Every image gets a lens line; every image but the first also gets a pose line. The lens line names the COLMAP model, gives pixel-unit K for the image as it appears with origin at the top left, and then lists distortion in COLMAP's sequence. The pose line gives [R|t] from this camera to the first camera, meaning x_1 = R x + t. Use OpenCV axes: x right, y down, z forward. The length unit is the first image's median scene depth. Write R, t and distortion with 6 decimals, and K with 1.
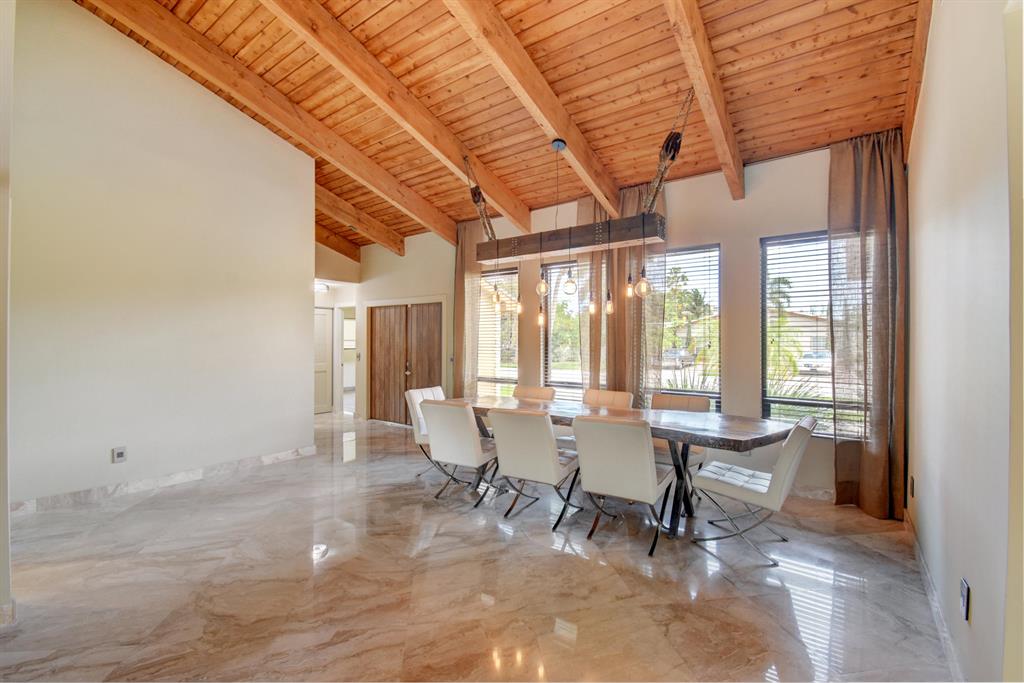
lens RADIAL K [[449.0, 0, 506.6], [0, 449.0, 341.3], [0, 0, 1]] dist [0.007556, -0.013046]
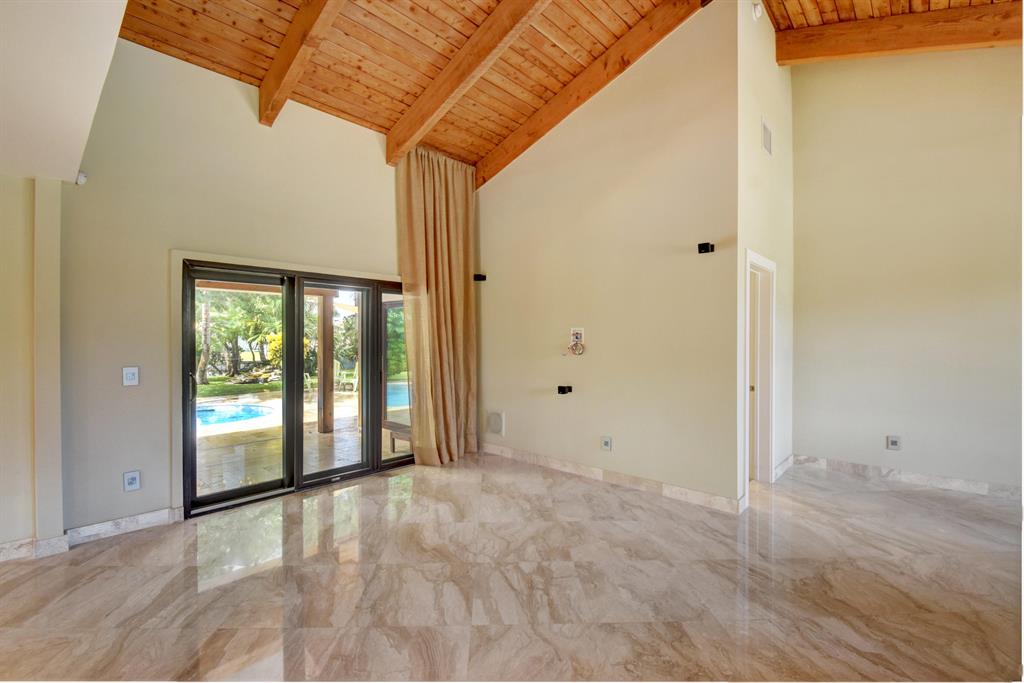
lens RADIAL K [[449.0, 0, 506.6], [0, 449.0, 341.3], [0, 0, 1]] dist [0.007556, -0.013046]
pose [[-0.105269, 0.000779, -0.994443, 0.341831], [0.002147, 0.999998, 0.000557, 0.003345], [0.994441, -0.002076, -0.105271, 0.190396]]
